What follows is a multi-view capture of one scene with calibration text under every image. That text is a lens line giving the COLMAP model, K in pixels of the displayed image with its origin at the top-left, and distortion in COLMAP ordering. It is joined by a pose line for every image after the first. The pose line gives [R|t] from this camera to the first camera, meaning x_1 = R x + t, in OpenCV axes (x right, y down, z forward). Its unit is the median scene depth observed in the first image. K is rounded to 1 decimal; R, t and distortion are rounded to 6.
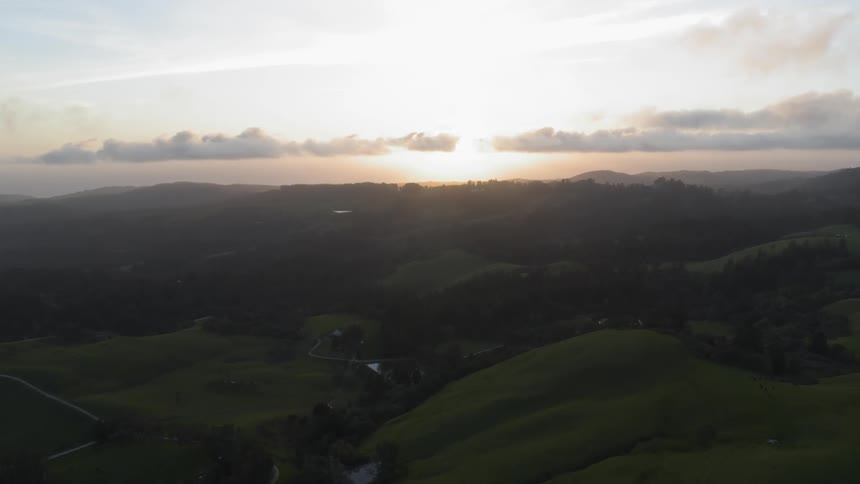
lens RADIAL K [[618.4, 0, 437.4], [0, 618.4, 239.1], [0, 0, 1]] dist [-0.102895, 0.061873]
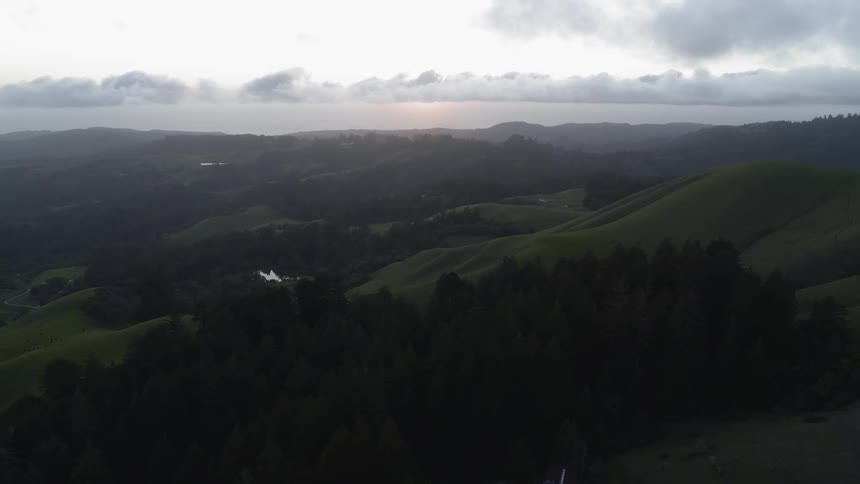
lens RADIAL K [[618.4, 0, 433.7], [0, 618.4, 241.9], [0, 0, 1]] dist [-0.102895, 0.061873]
pose [[0.997469, 0.005675, 0.070880, 0.173147], [-0.012198, 0.995690, 0.091942, -0.014934], [-0.070053, -0.092574, 0.993238, -0.063832]]
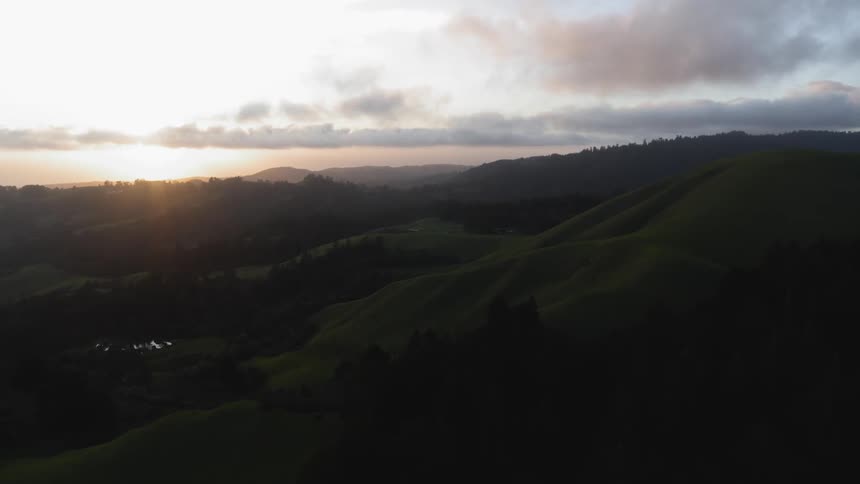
lens RADIAL K [[618.4, 0, 435.0], [0, 618.4, 243.6], [0, 0, 1]] dist [-0.102895, 0.061873]
pose [[0.892552, -0.055597, 0.447504, 0.102523], [0.049501, 0.998453, 0.025314, -0.003551], [-0.448219, -0.000442, 0.893923, 0.011009]]
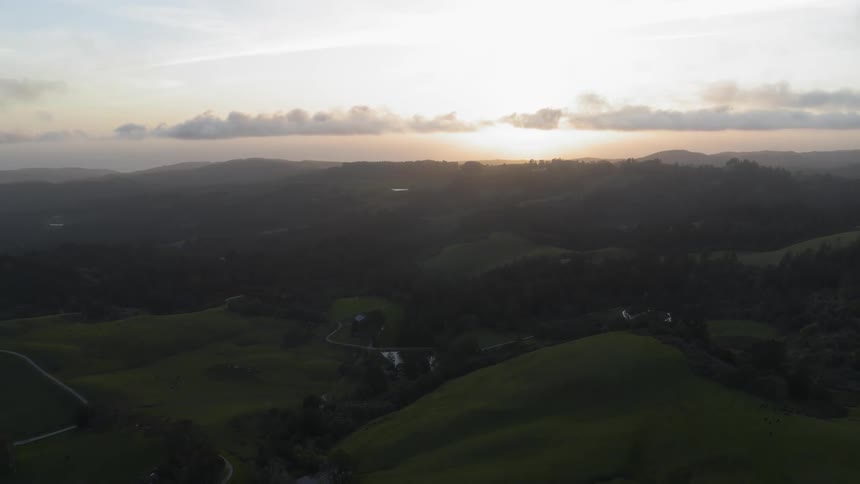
lens RADIAL K [[618.4, 0, 439.8], [0, 618.4, 250.6], [0, 0, 1]] dist [-0.102895, 0.061873]
pose [[0.993450, 0.024037, -0.111708, 0.025948], [-0.017904, 0.998294, 0.055583, -0.003433], [0.112853, -0.053219, 0.992185, 0.020559]]
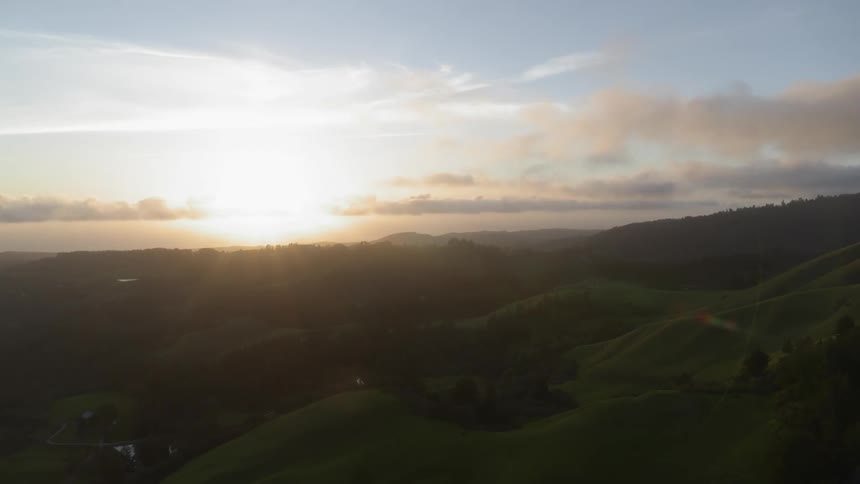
lens RADIAL K [[618.4, 0, 436.0], [0, 618.4, 242.1], [0, 0, 1]] dist [-0.102895, 0.061873]
pose [[0.956138, -0.013892, 0.292587, 0.027943], [0.042066, 0.995033, -0.090223, 0.000218], [-0.289880, 0.098573, 0.951973, -0.005557]]
